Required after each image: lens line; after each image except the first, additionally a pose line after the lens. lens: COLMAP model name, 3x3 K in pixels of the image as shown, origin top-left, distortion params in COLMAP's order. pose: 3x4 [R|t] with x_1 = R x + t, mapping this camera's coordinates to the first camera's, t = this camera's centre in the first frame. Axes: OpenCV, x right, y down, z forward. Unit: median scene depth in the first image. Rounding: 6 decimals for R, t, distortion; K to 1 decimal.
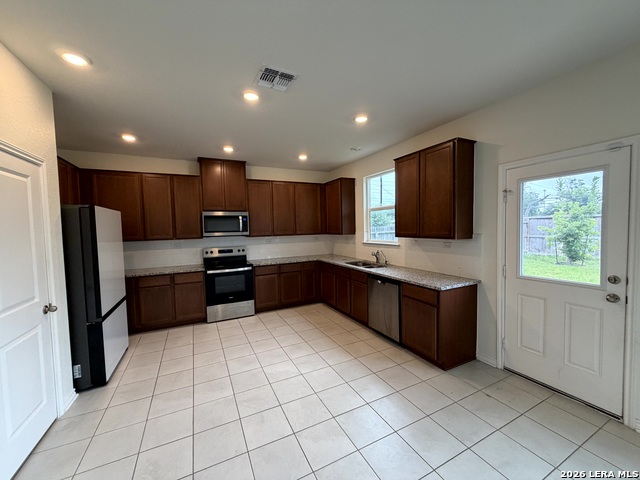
lens RADIAL K [[254.2, 0, 317.7], [0, 254.2, 240.9], [0, 0, 1]] dist [0.001754, -0.000091]
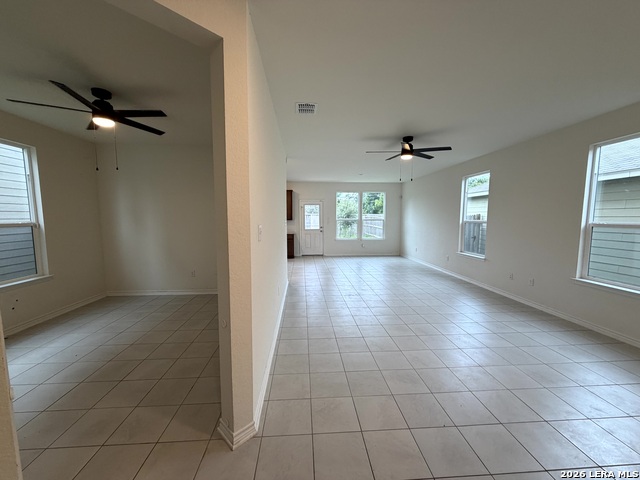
lens RADIAL K [[254.2, 0, 315.1], [0, 254.2, 241.2], [0, 0, 1]] dist [0.001754, -0.000091]
pose [[0.391155, -0.066697, 0.917905, -2.271399], [0.045153, 0.997560, 0.053243, 0.100540], [-0.919217, 0.020620, 0.393212, -0.559050]]
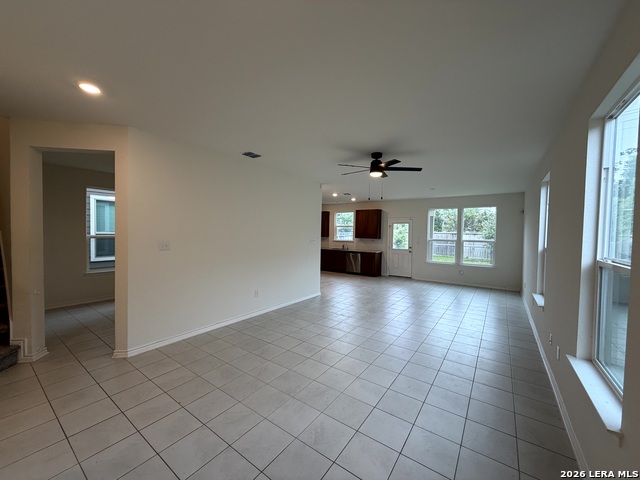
lens RADIAL K [[254.2, 0, 316.5], [0, 254.2, 239.3], [0, 0, 1]] dist [0.001754, -0.000091]
pose [[0.884876, 0.023473, 0.465235, -1.618564], [-0.008818, 0.999395, -0.033652, 0.114577], [-0.465743, 0.025675, 0.884548, -1.492337]]
